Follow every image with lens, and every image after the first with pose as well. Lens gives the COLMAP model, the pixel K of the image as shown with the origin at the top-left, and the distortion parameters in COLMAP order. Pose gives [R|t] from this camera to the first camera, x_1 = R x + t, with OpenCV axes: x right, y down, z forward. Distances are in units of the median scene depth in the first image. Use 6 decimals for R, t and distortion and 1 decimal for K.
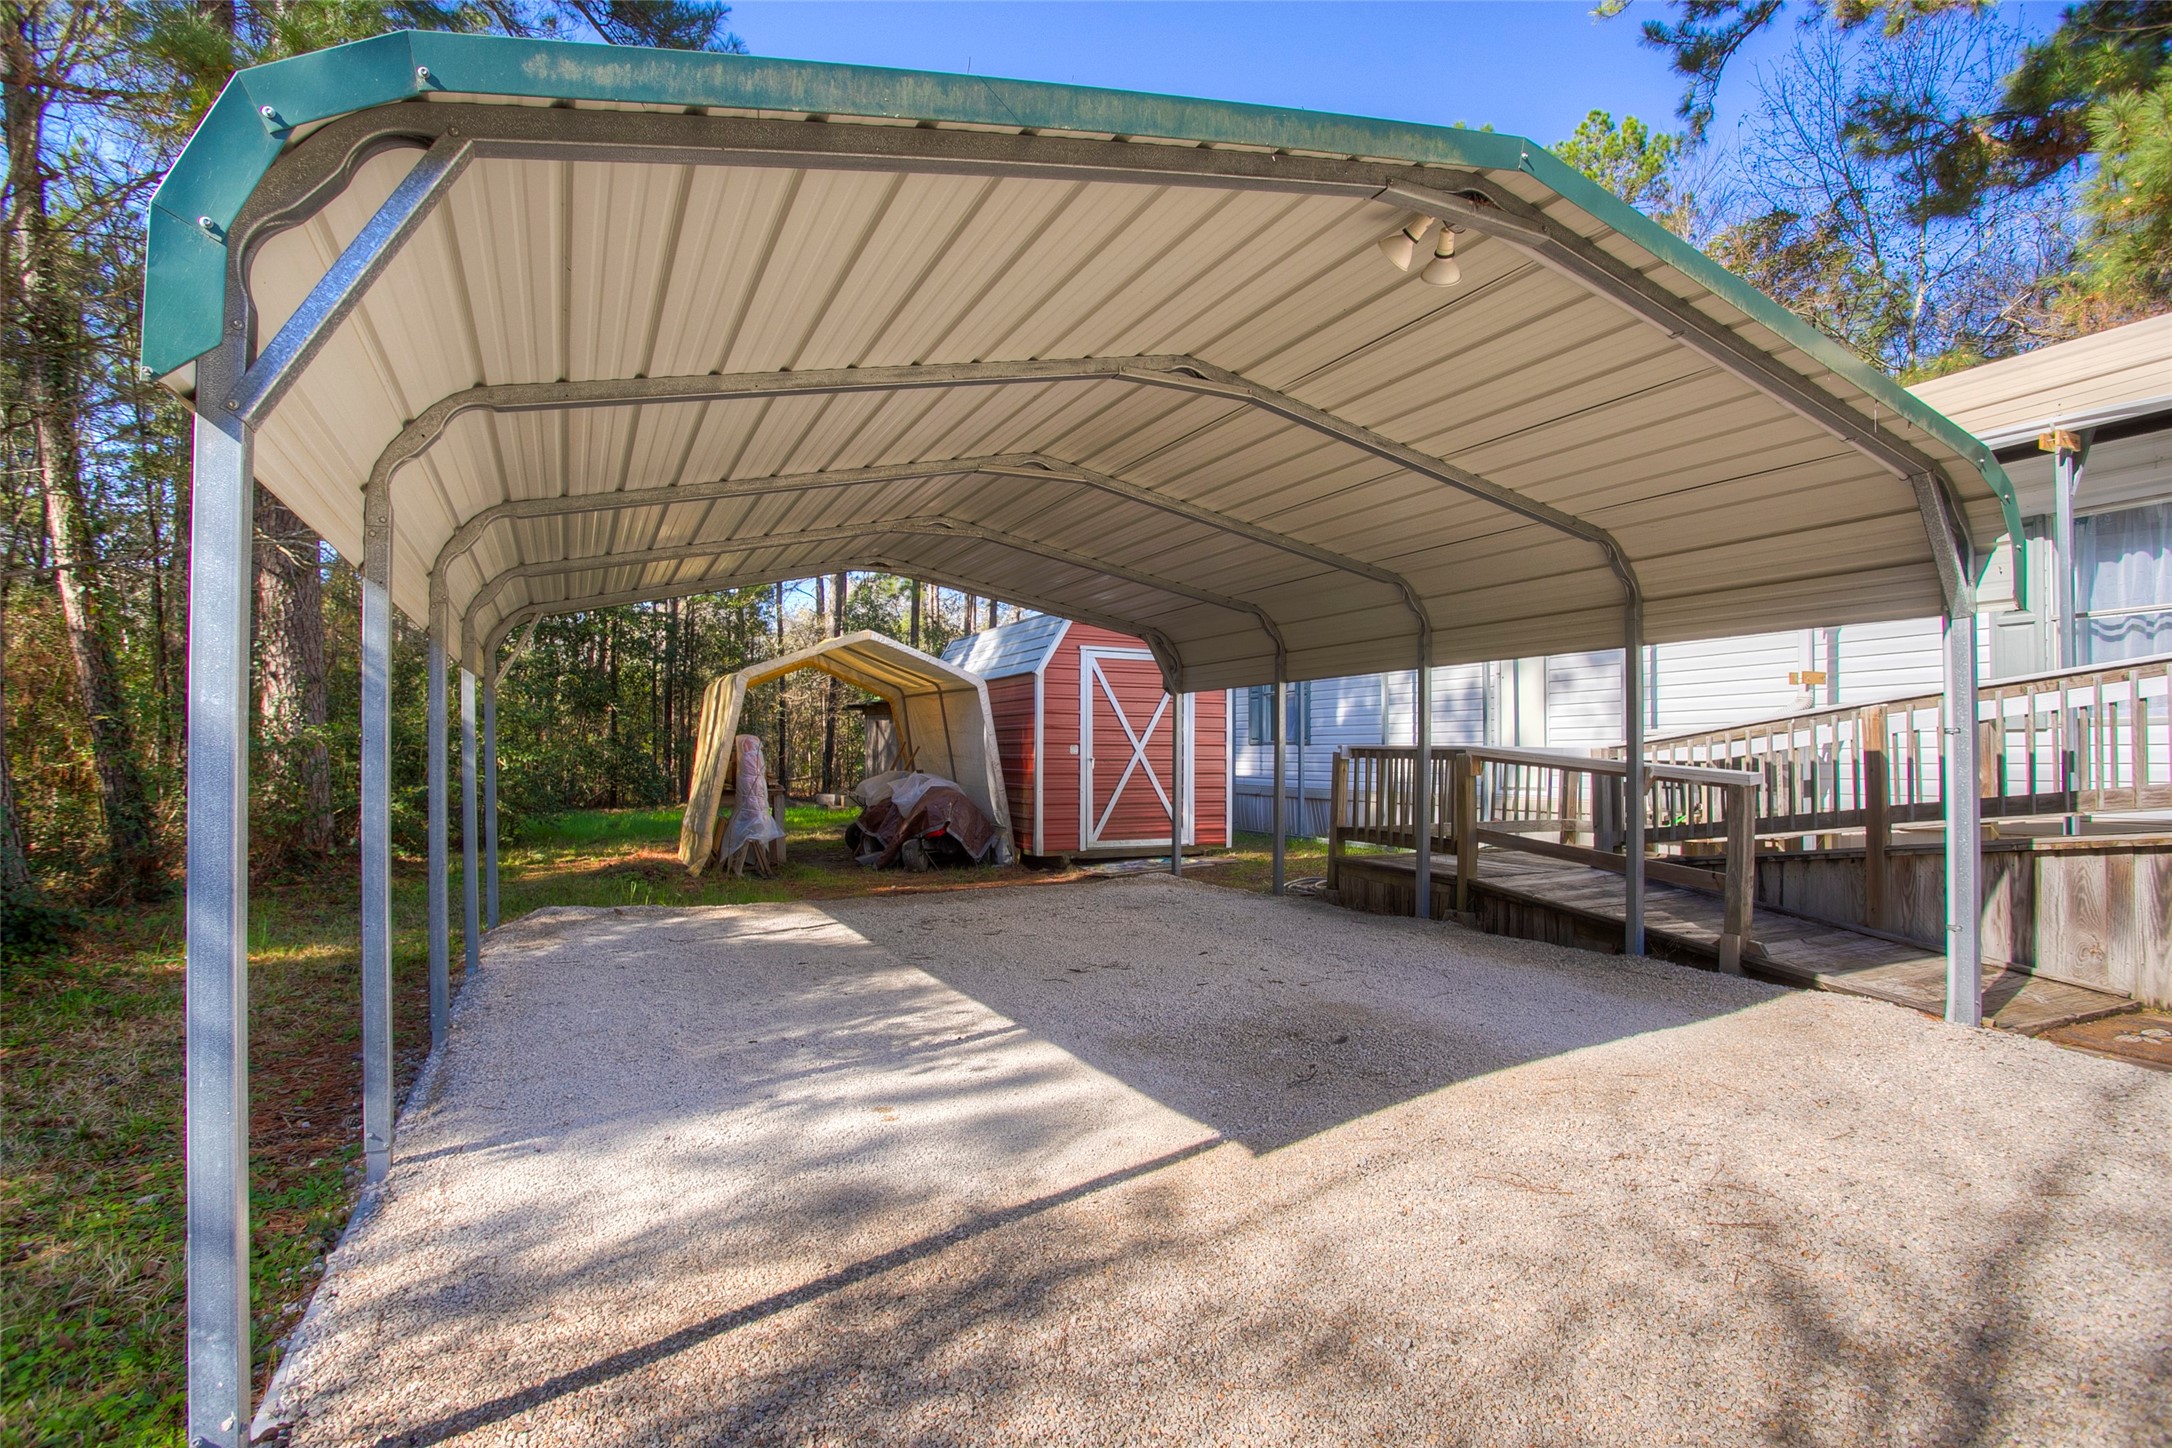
lens RADIAL K [[1081.9, 0, 1087.0], [0, 1081.9, 711.6], [0, 0, 1]] dist [-0.053858, 0.025417]
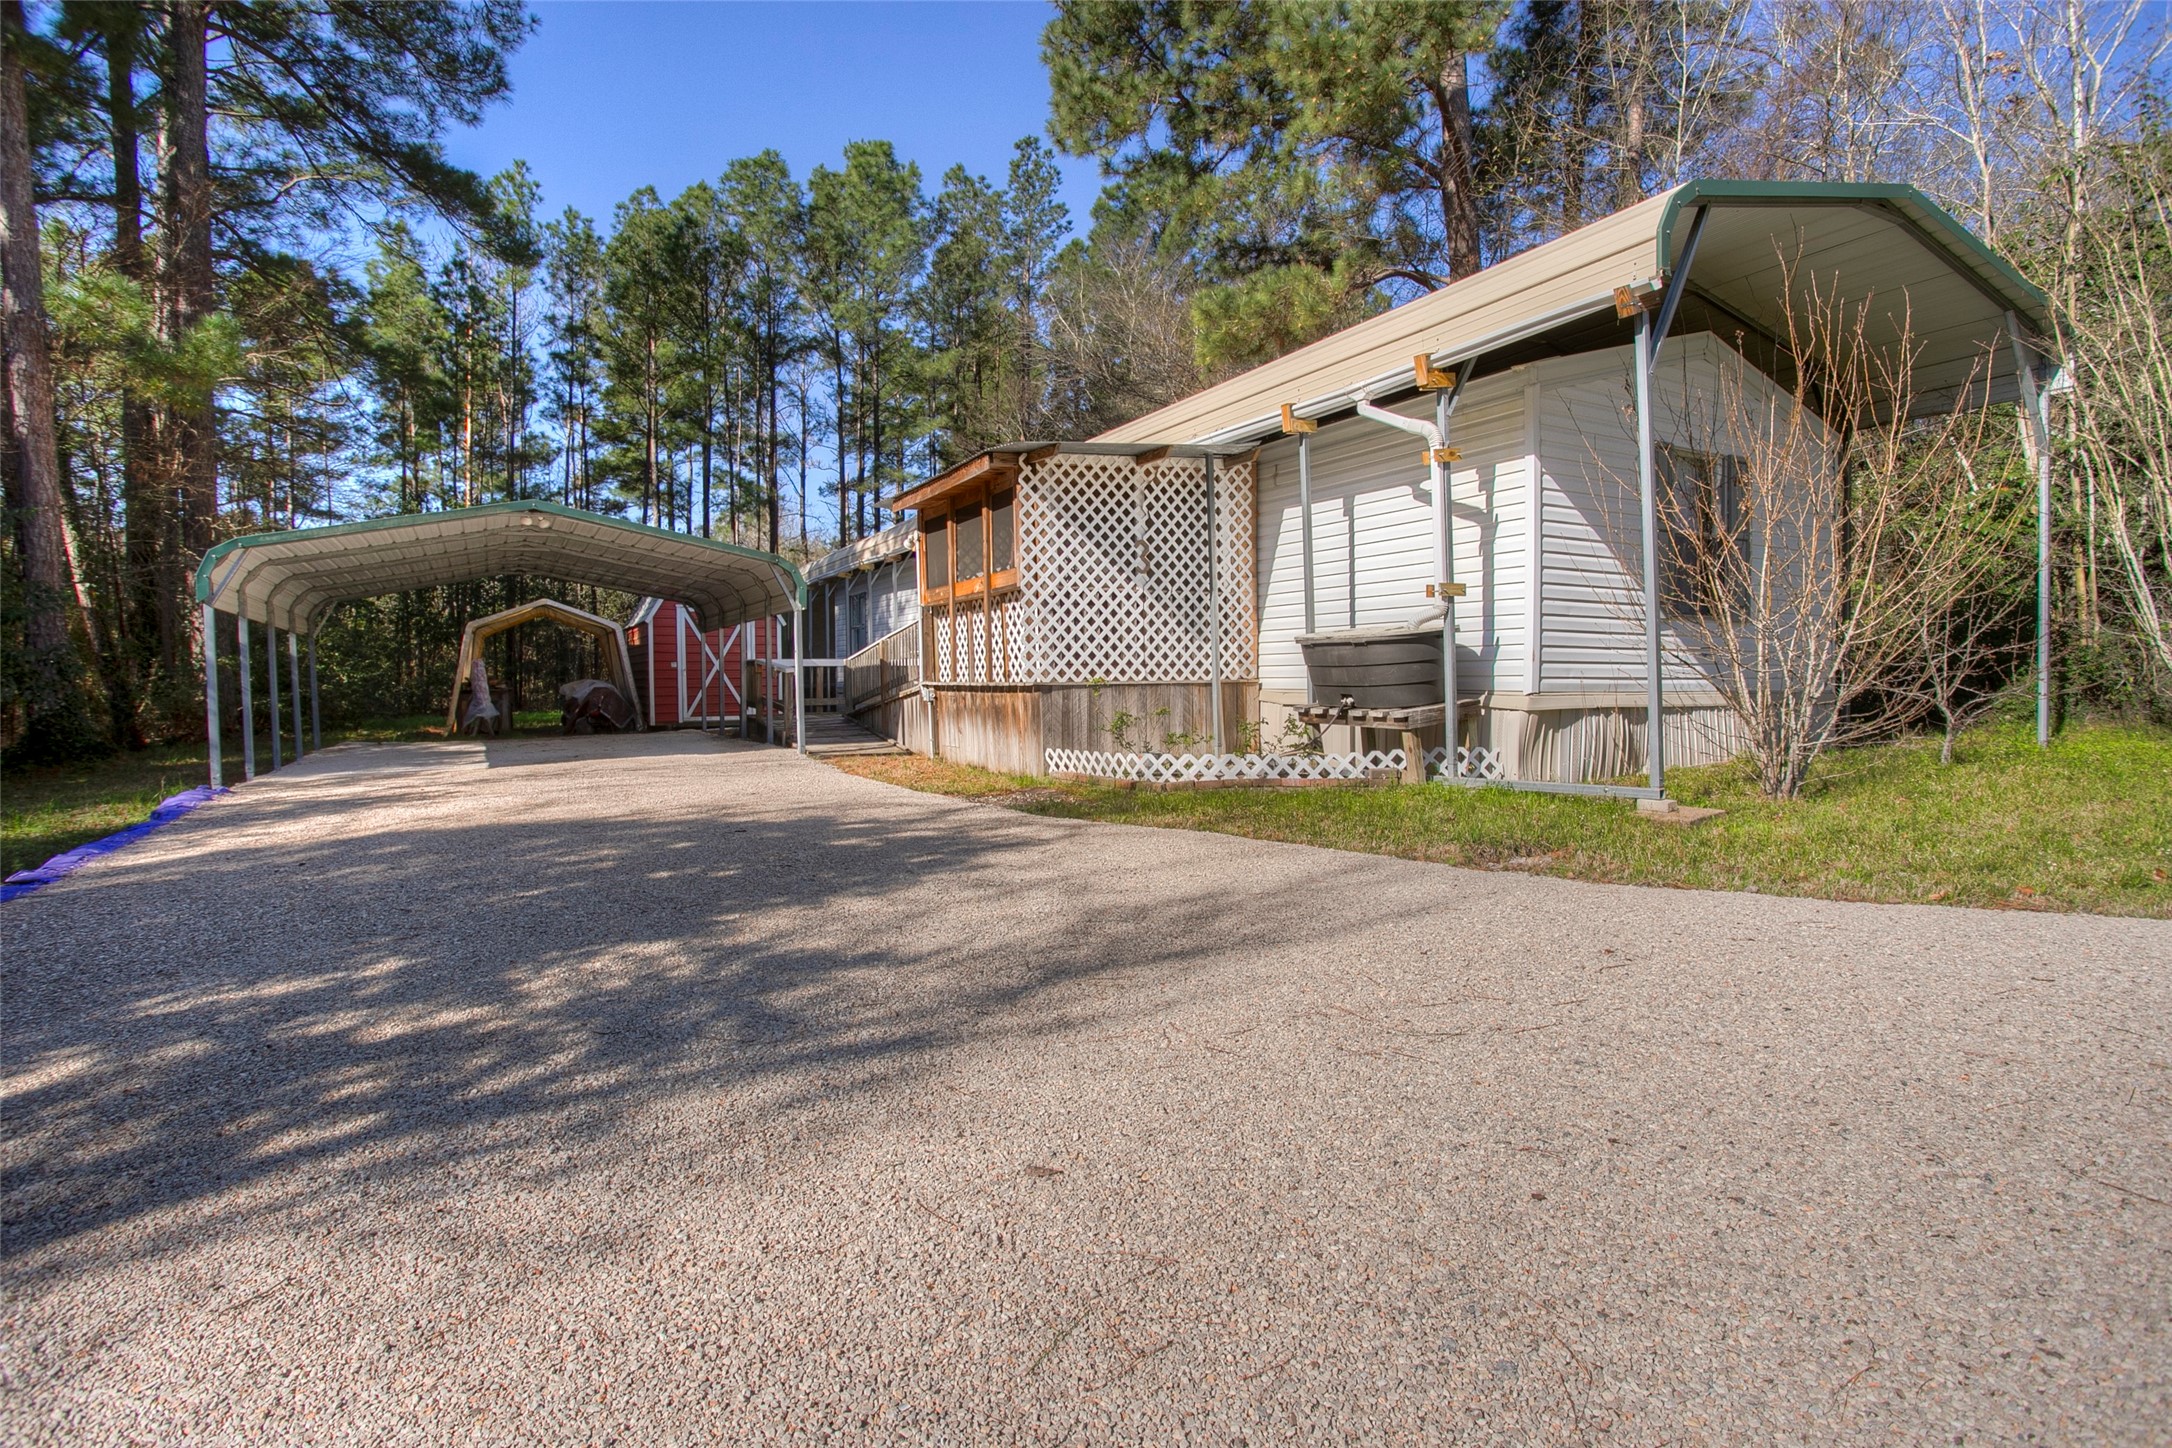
lens RADIAL K [[1081.9, 0, 1087.0], [0, 1081.9, 711.6], [0, 0, 1]] dist [-0.053858, 0.025417]
pose [[0.998852, -0.015587, 0.045296, 0.576169], [0.012178, 0.997141, 0.074573, -0.010742], [-0.046329, -0.073936, 0.996186, -0.763288]]
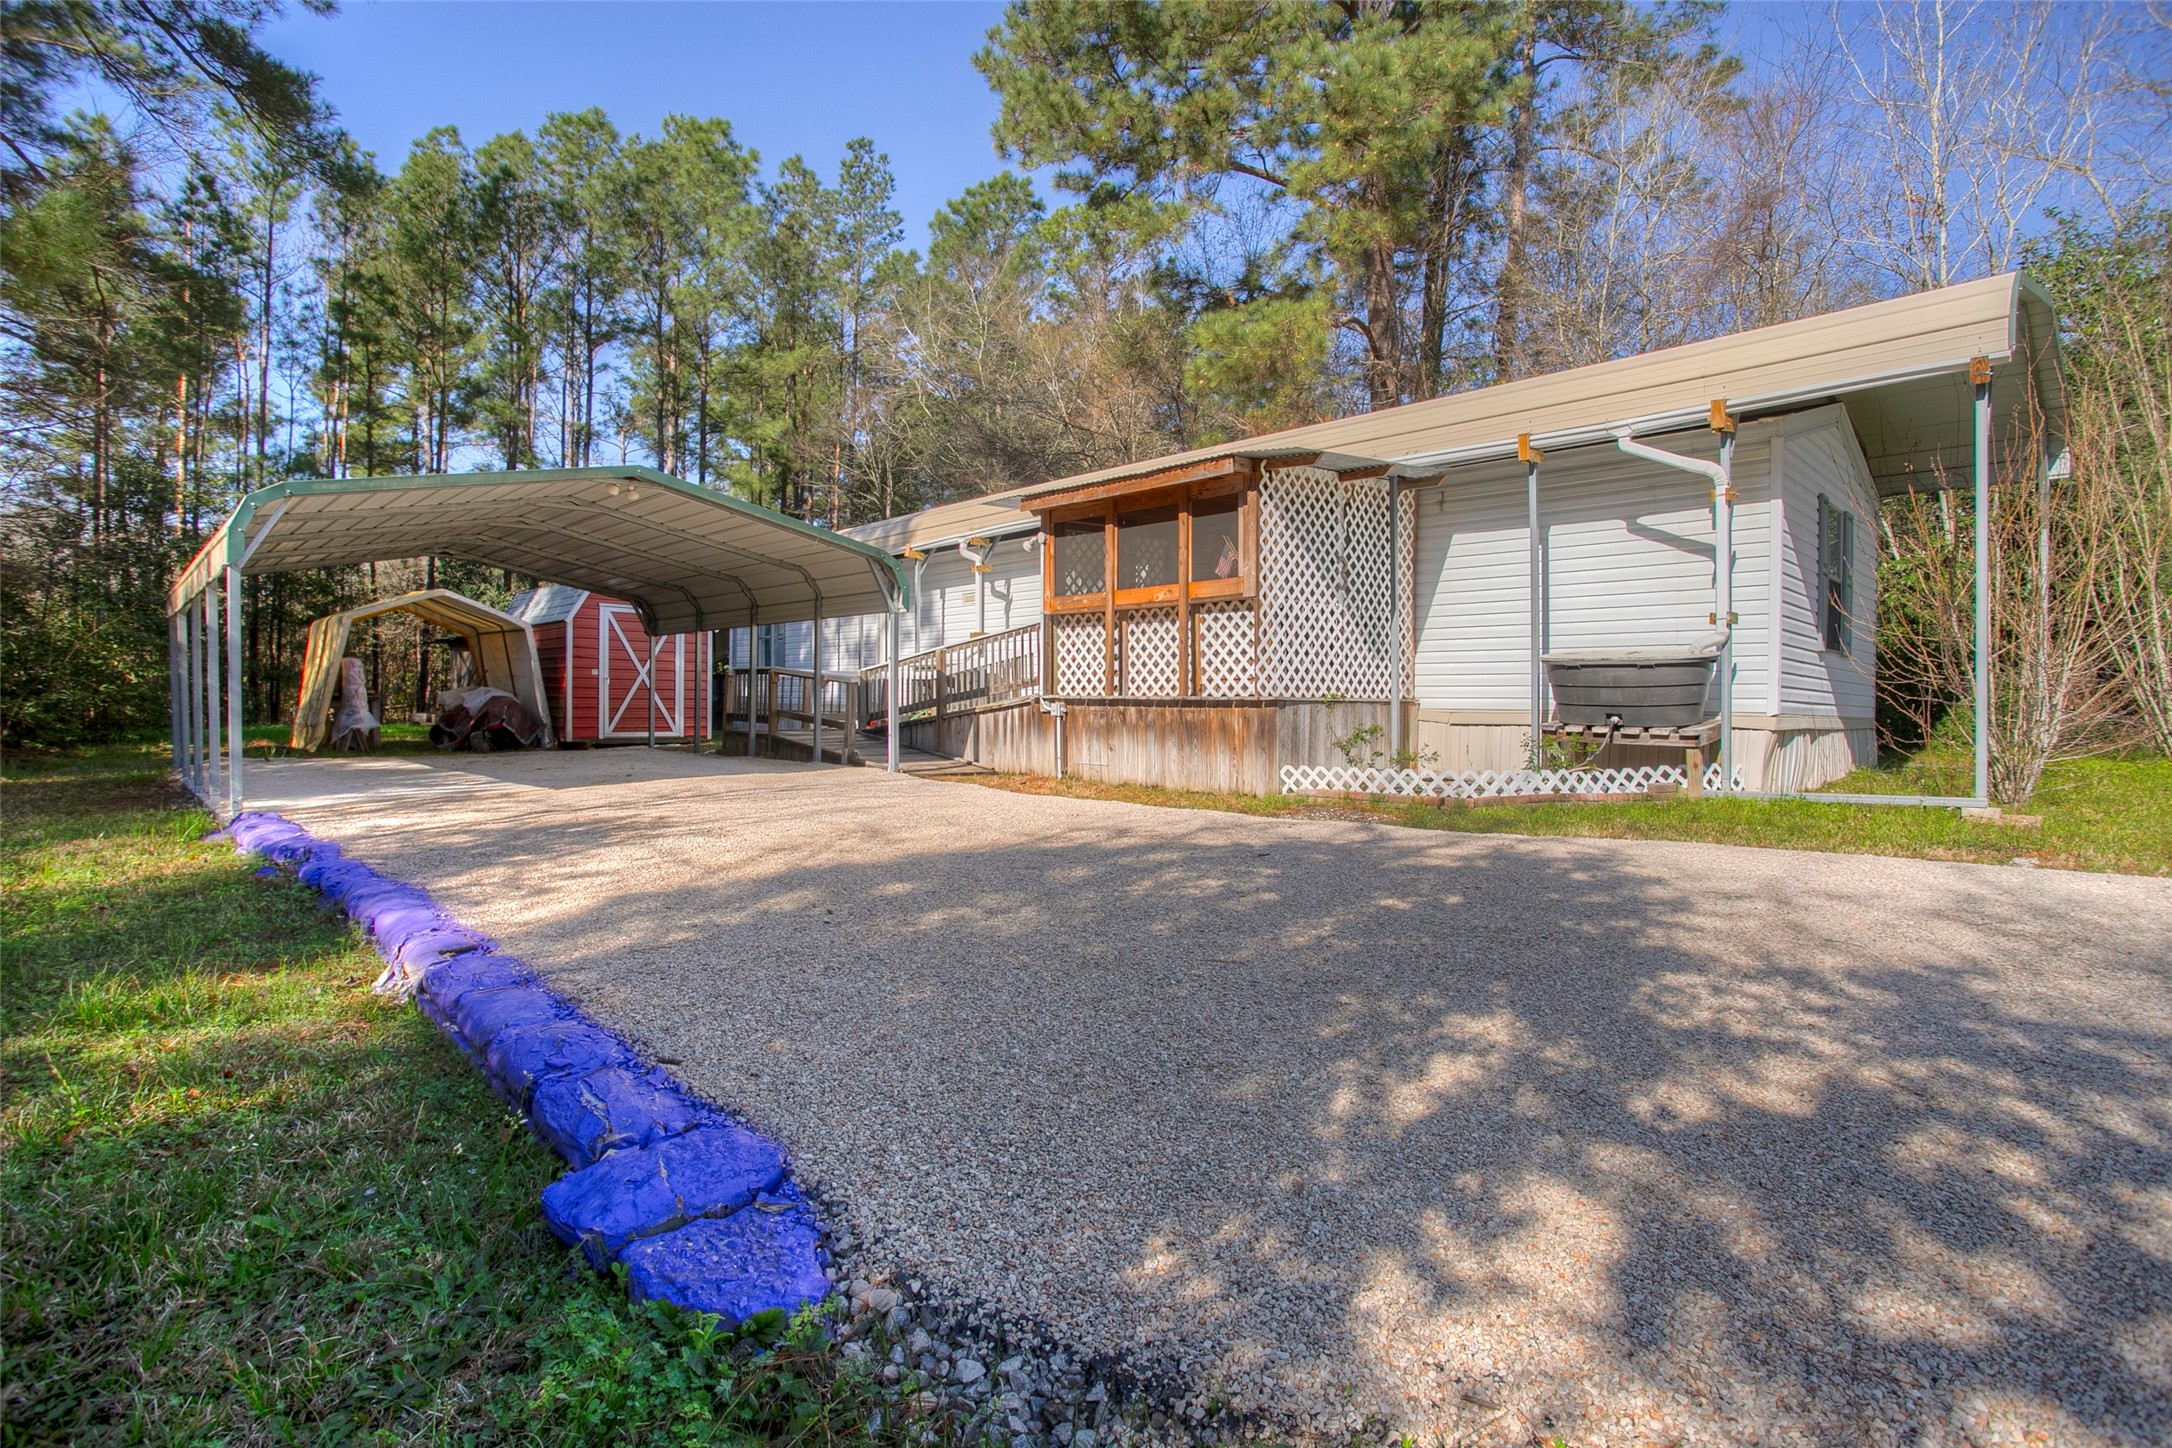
lens RADIAL K [[1081.9, 0, 1087.0], [0, 1081.9, 711.6], [0, 0, 1]] dist [-0.053858, 0.025417]
pose [[0.950381, 0.003004, 0.311073, 0.177670], [-0.019374, 0.998584, 0.049548, 0.002942], [-0.310484, -0.053116, 0.949093, -0.644833]]
